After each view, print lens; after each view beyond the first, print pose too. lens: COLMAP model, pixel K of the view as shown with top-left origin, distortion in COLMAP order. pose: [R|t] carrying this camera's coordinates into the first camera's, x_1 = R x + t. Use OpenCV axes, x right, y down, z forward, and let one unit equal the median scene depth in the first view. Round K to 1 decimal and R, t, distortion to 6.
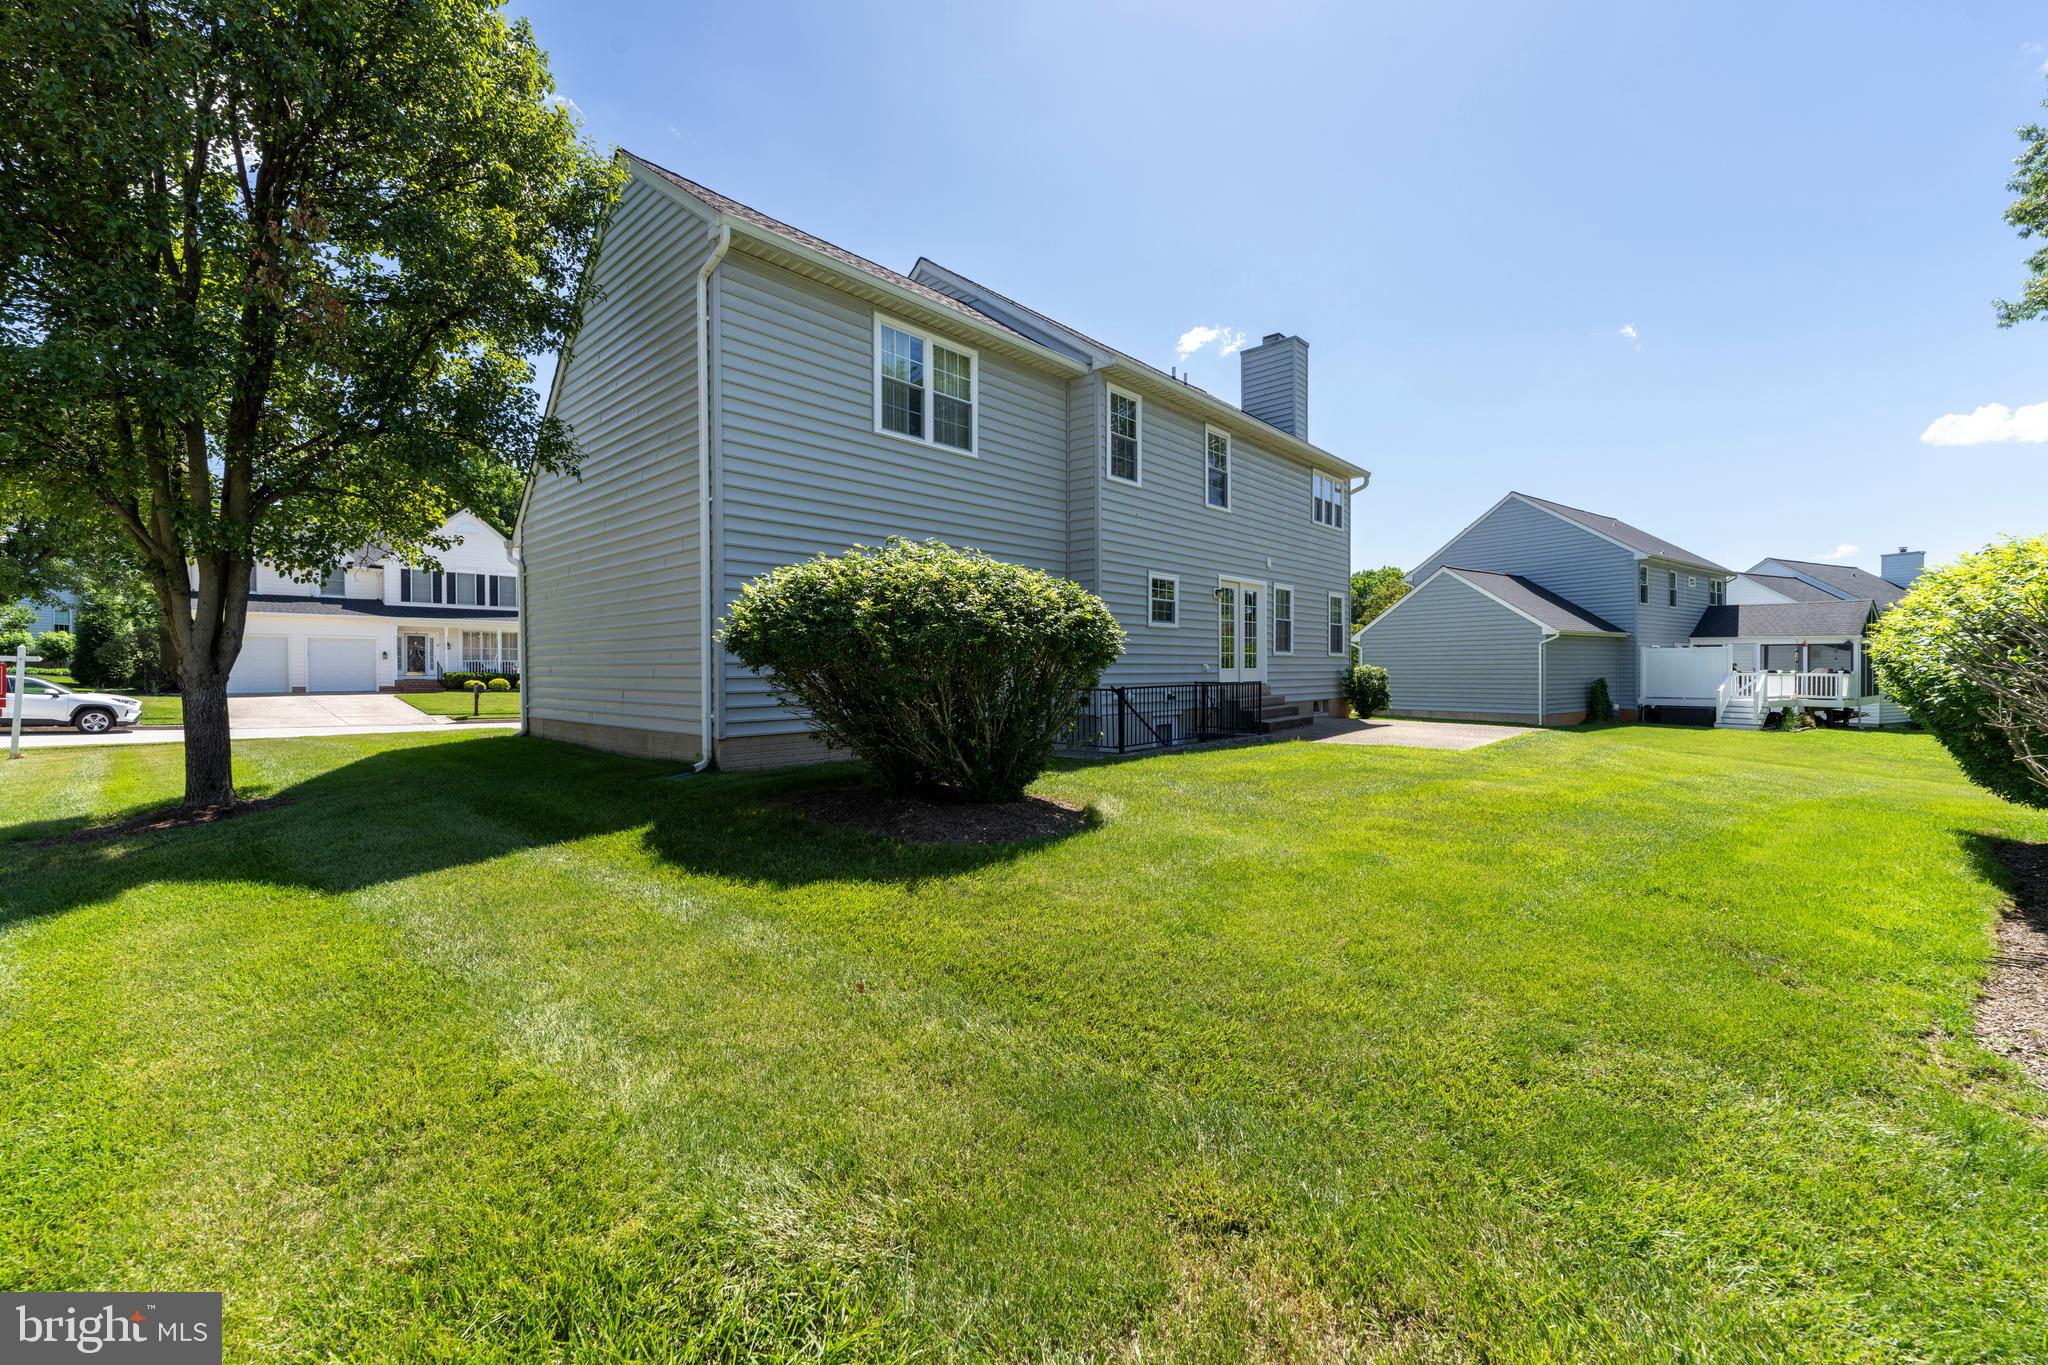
lens RADIAL K [[834.5, 0, 1019.5], [0, 834.5, 680.0], [0, 0, 1]] dist [0.001219, -0.000072]
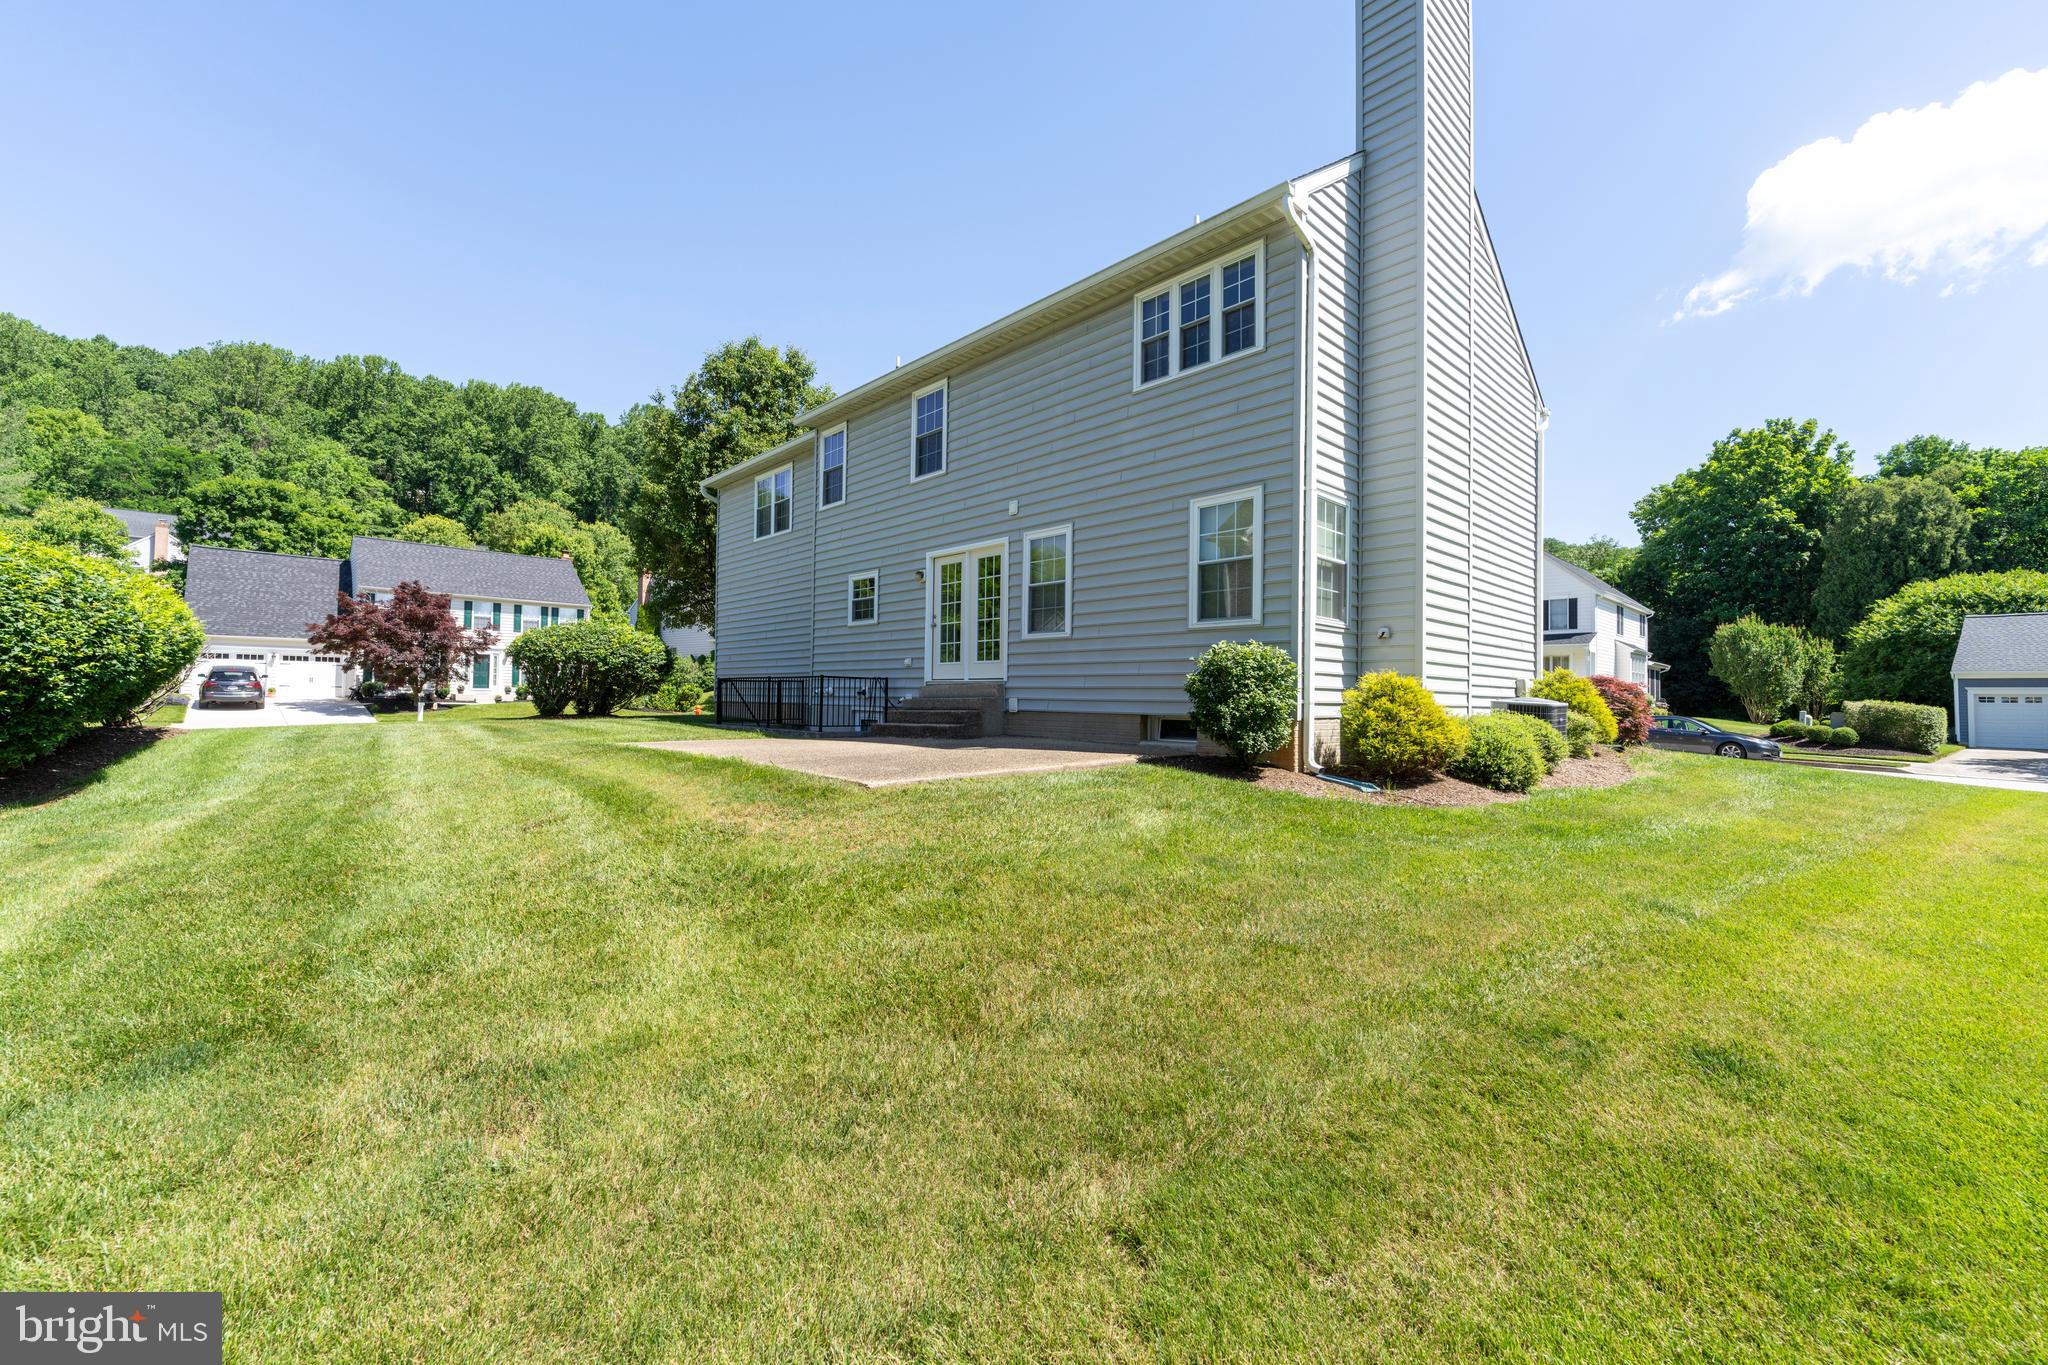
lens RADIAL K [[834.5, 0, 1019.2], [0, 834.5, 678.7], [0, 0, 1]] dist [0.001219, -0.000072]
pose [[-0.068040, -0.009530, -0.997637, 1.113253], [-0.013808, 0.999868, -0.008610, 0.009367], [0.997587, 0.013189, -0.068163, 1.179641]]
